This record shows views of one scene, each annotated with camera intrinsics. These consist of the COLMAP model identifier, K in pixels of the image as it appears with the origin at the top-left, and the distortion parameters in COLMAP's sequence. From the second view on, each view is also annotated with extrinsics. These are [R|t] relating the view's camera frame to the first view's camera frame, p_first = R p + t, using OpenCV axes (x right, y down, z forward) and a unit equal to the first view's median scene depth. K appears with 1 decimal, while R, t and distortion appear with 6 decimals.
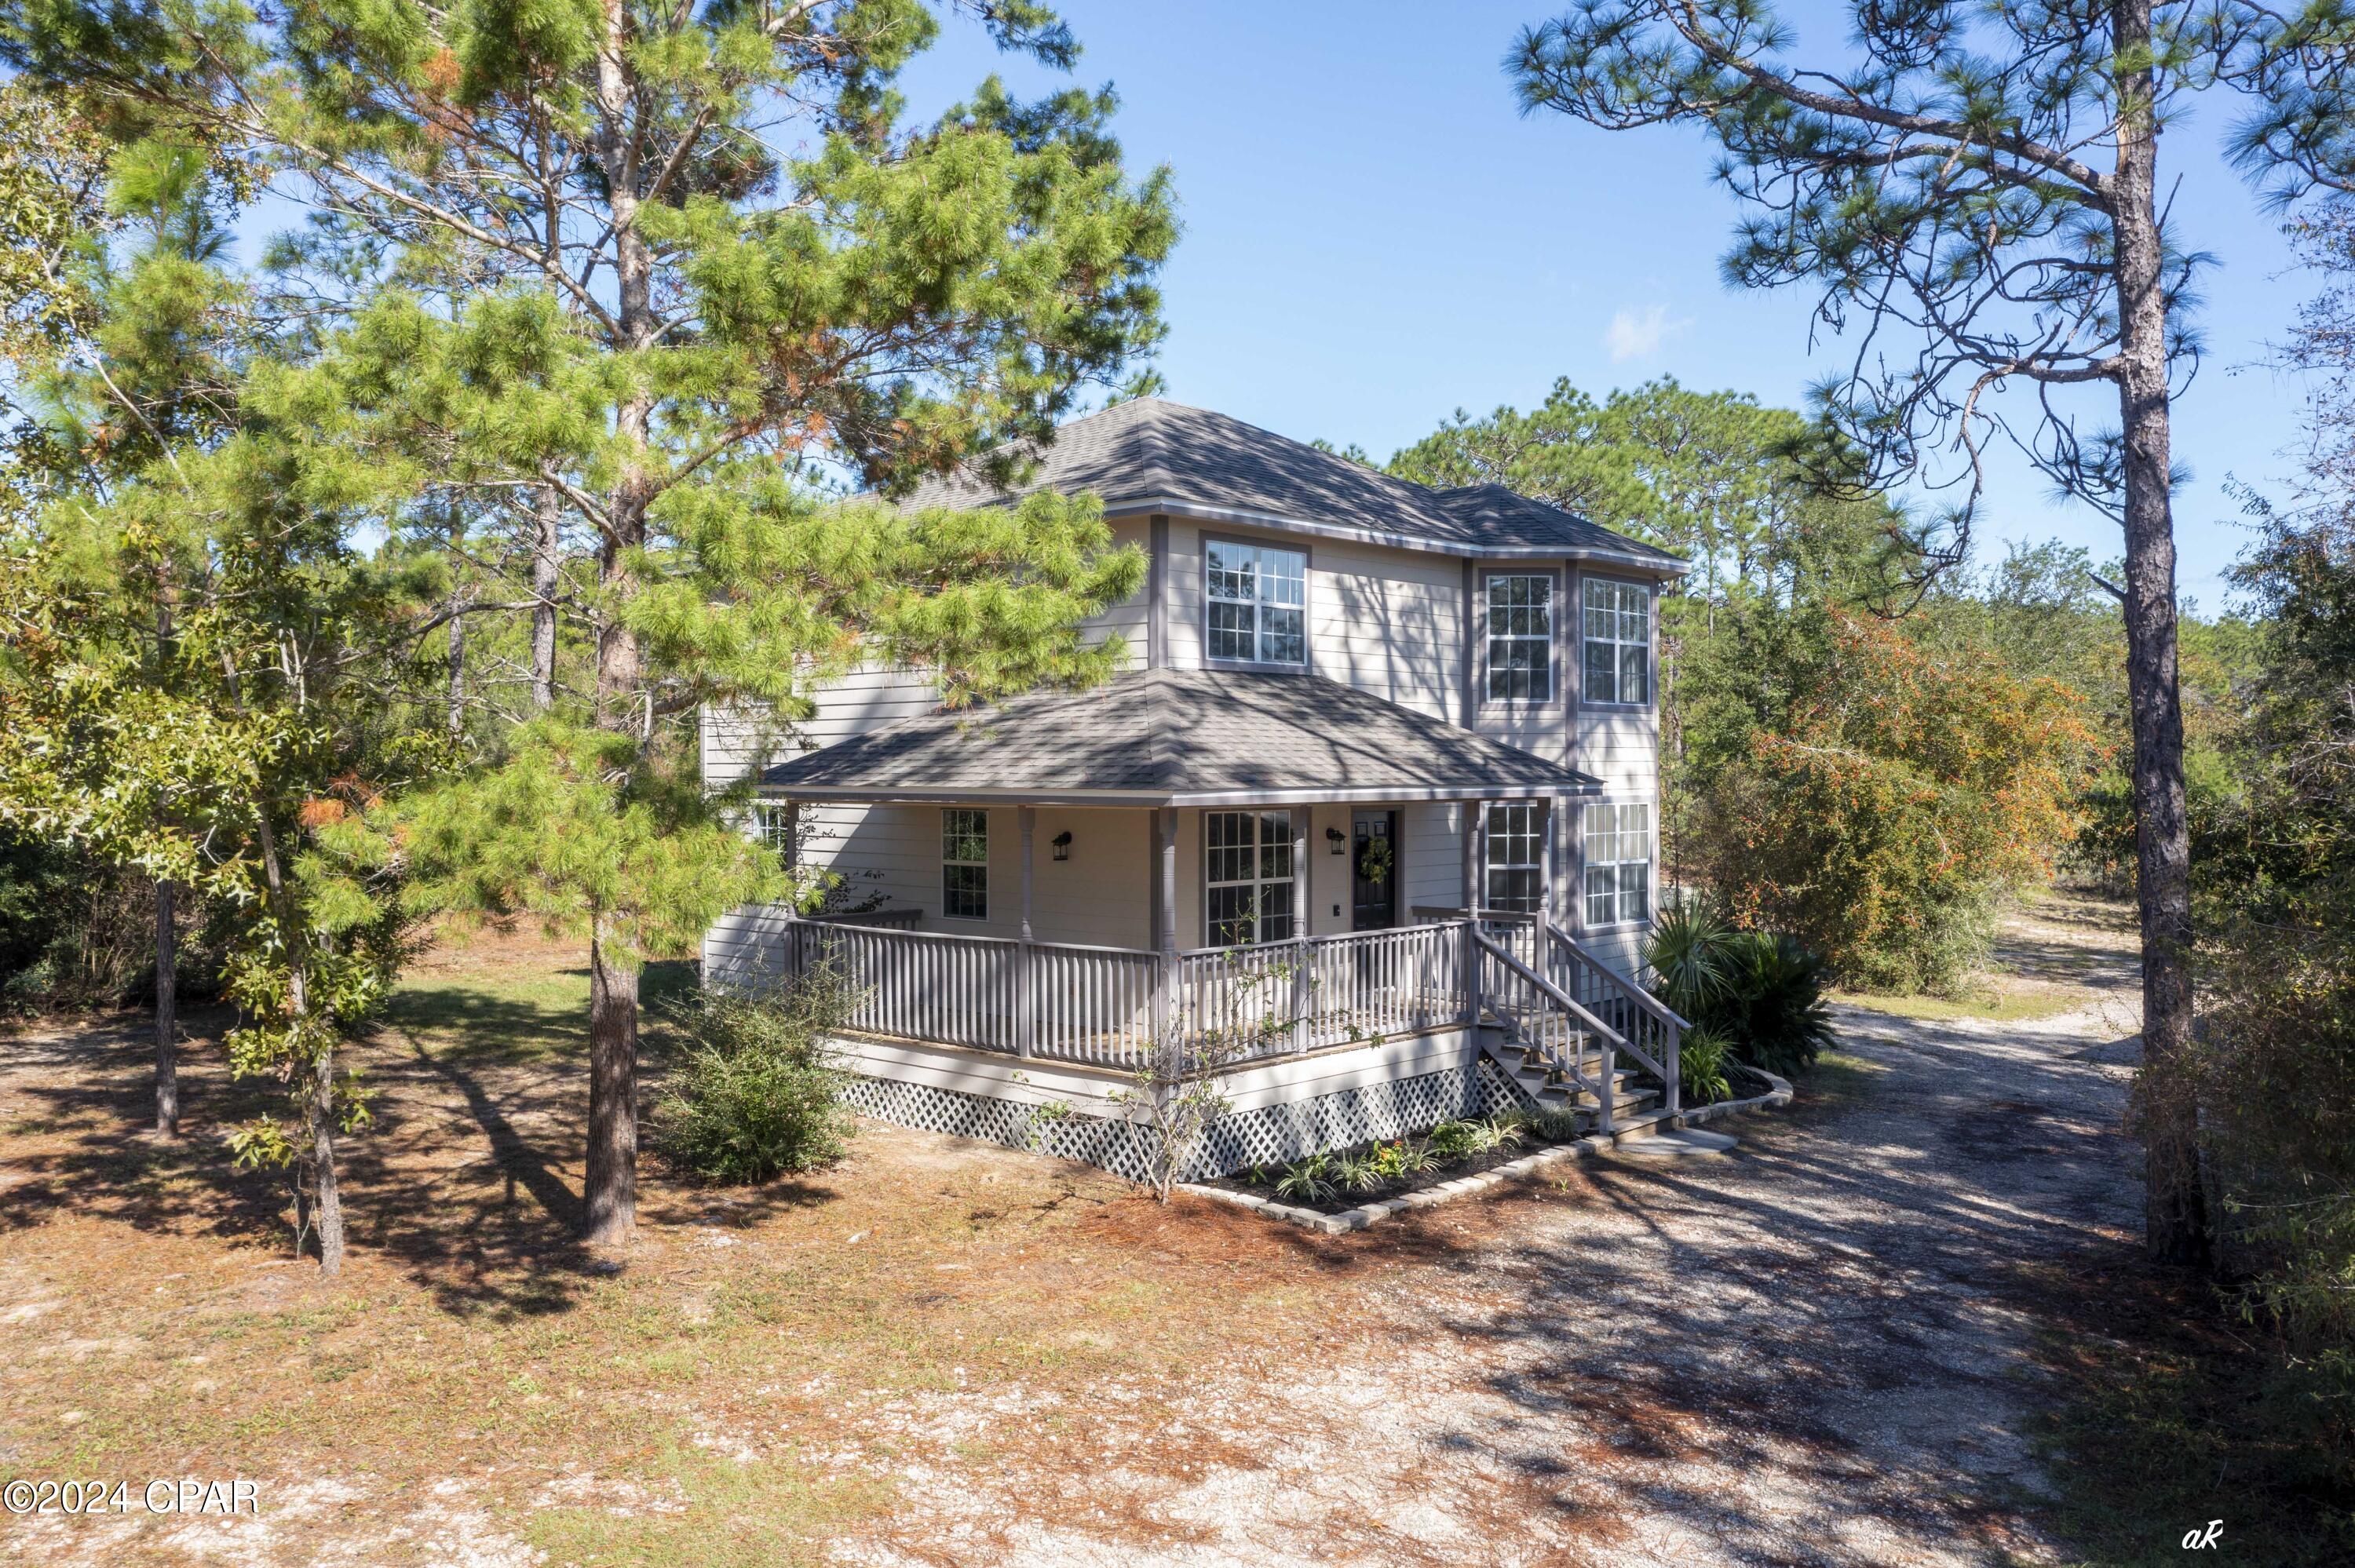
lens RADIAL K [[1884.7, 0, 1173.2], [0, 1884.7, 743.6], [0, 0, 1]] dist [-0.032741, 0.076105]
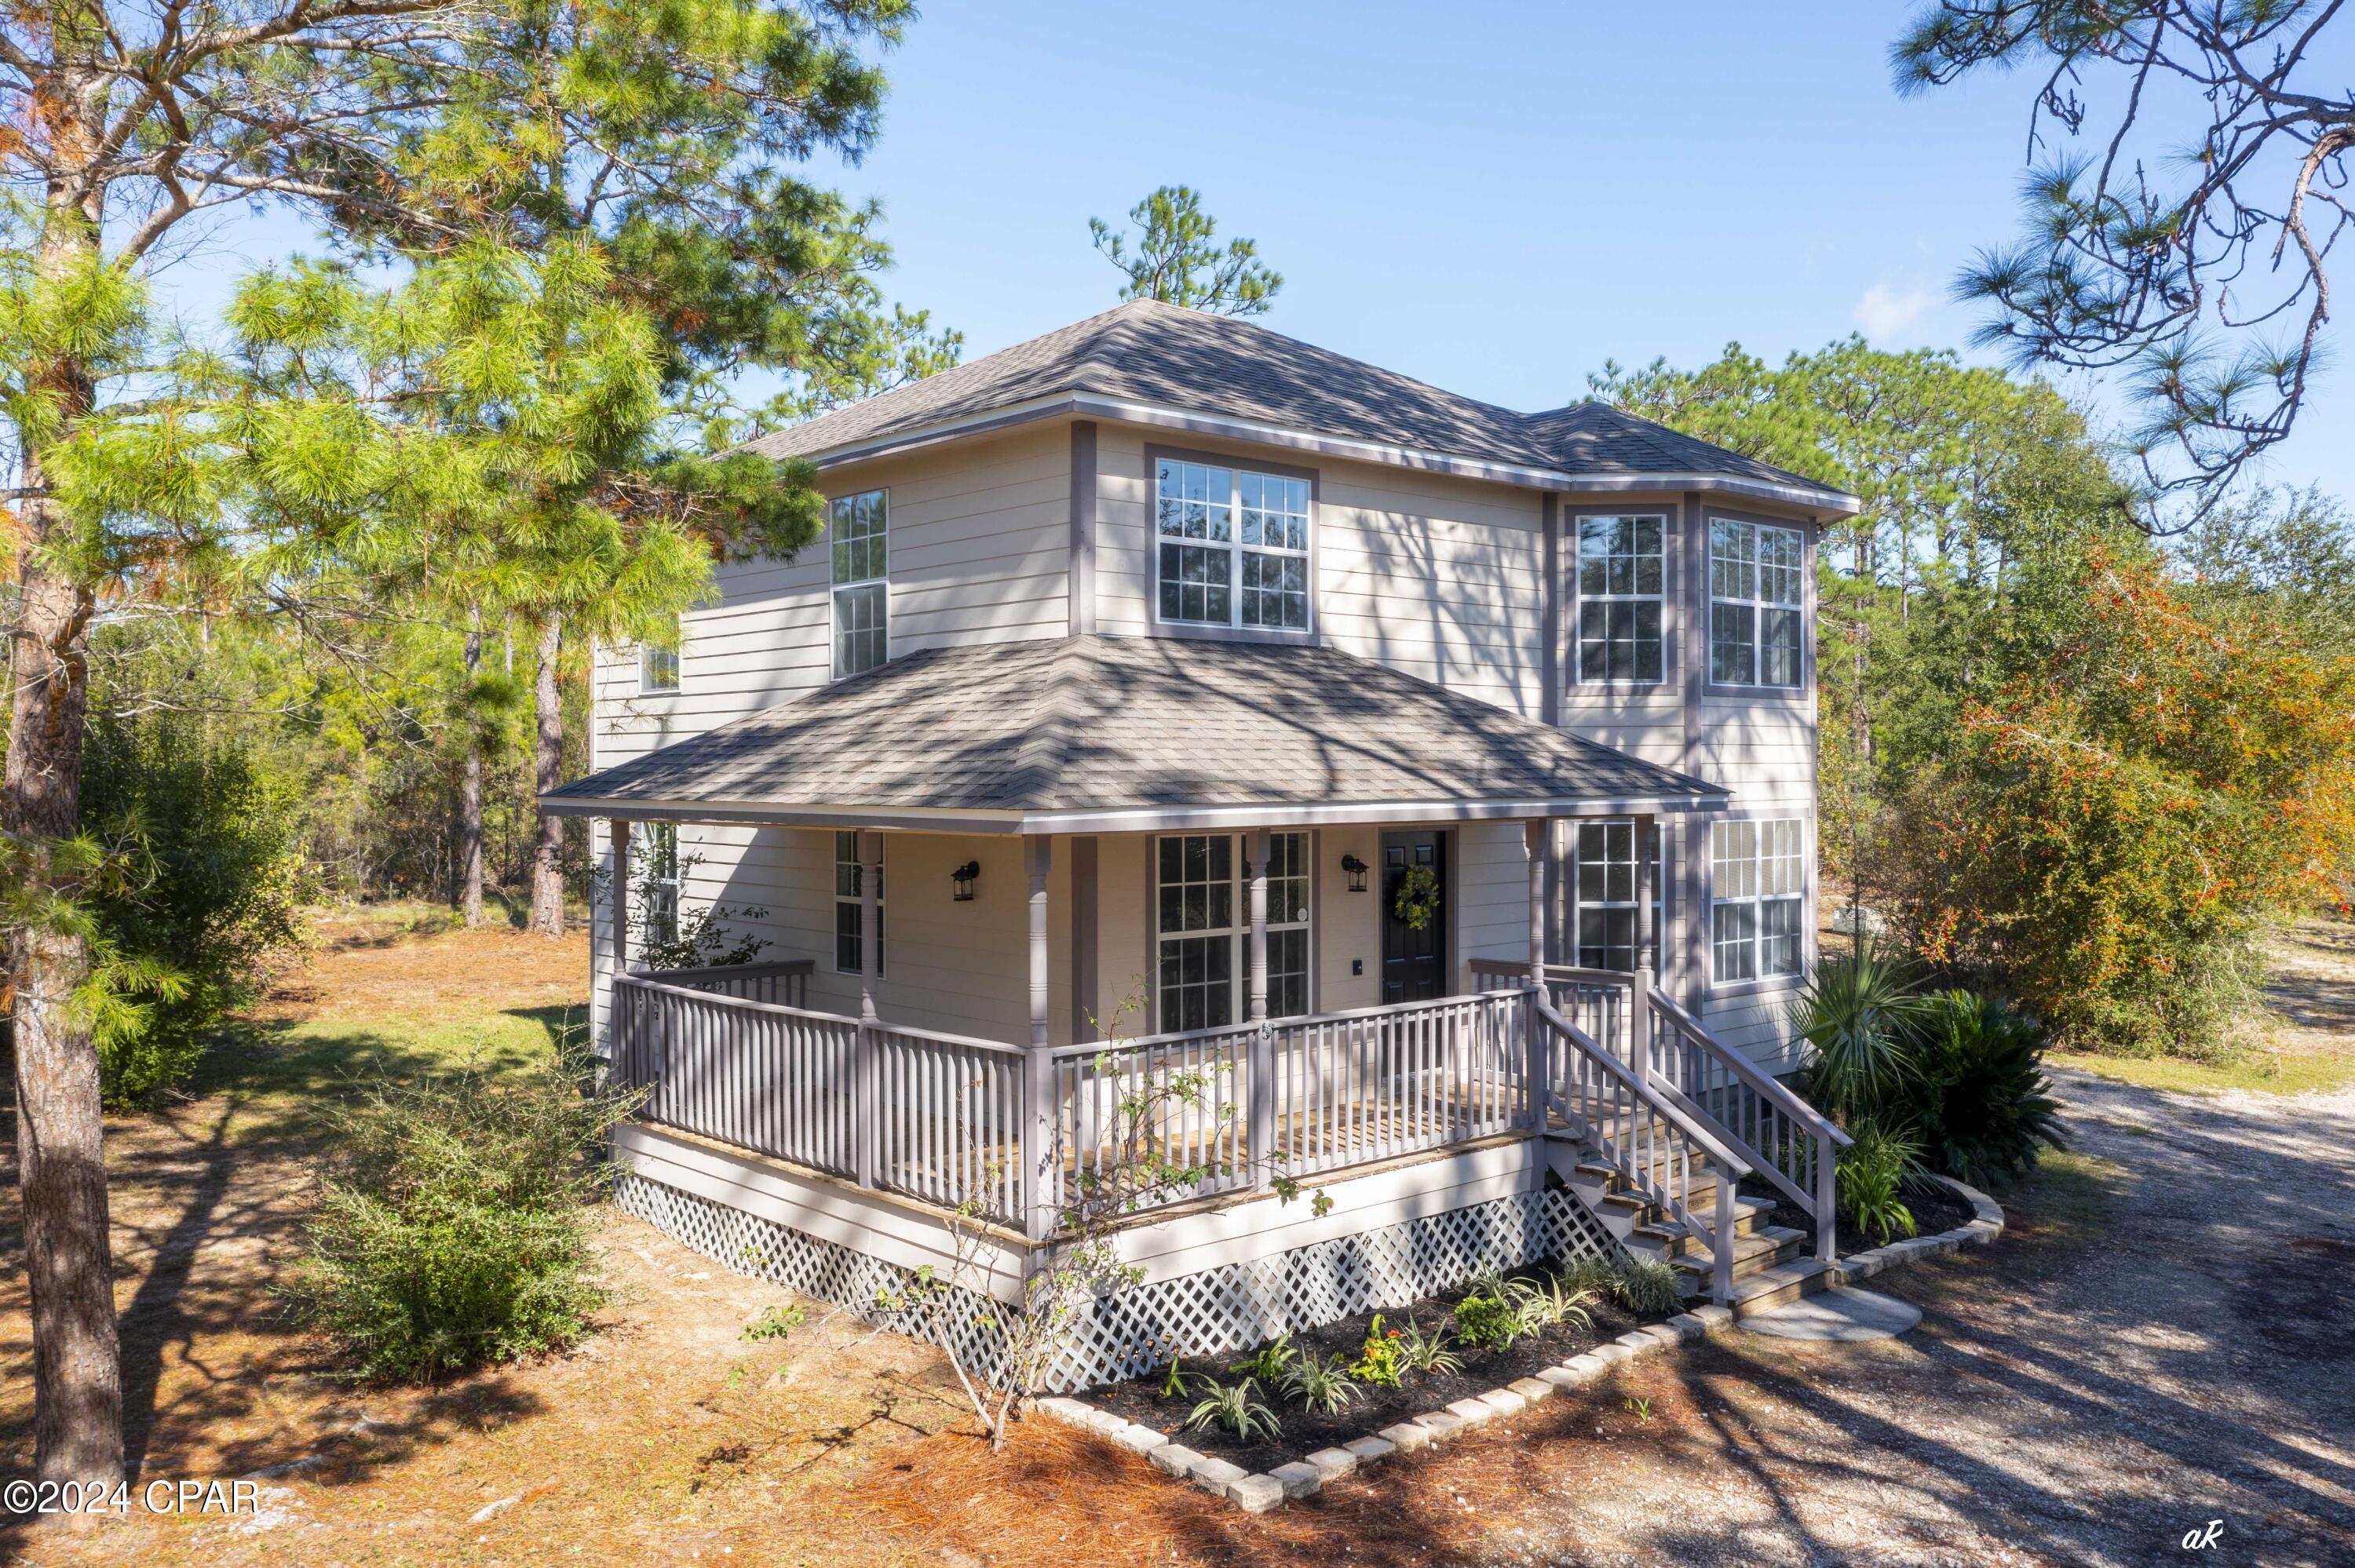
lens RADIAL K [[1884.7, 0, 1173.2], [0, 1884.7, 743.6], [0, 0, 1]] dist [-0.032741, 0.076105]
pose [[0.995393, -0.003464, -0.095812, 0.089597], [0.003394, 0.999994, -0.000899, 0.001775], [0.095814, 0.000569, 0.995399, 0.274238]]
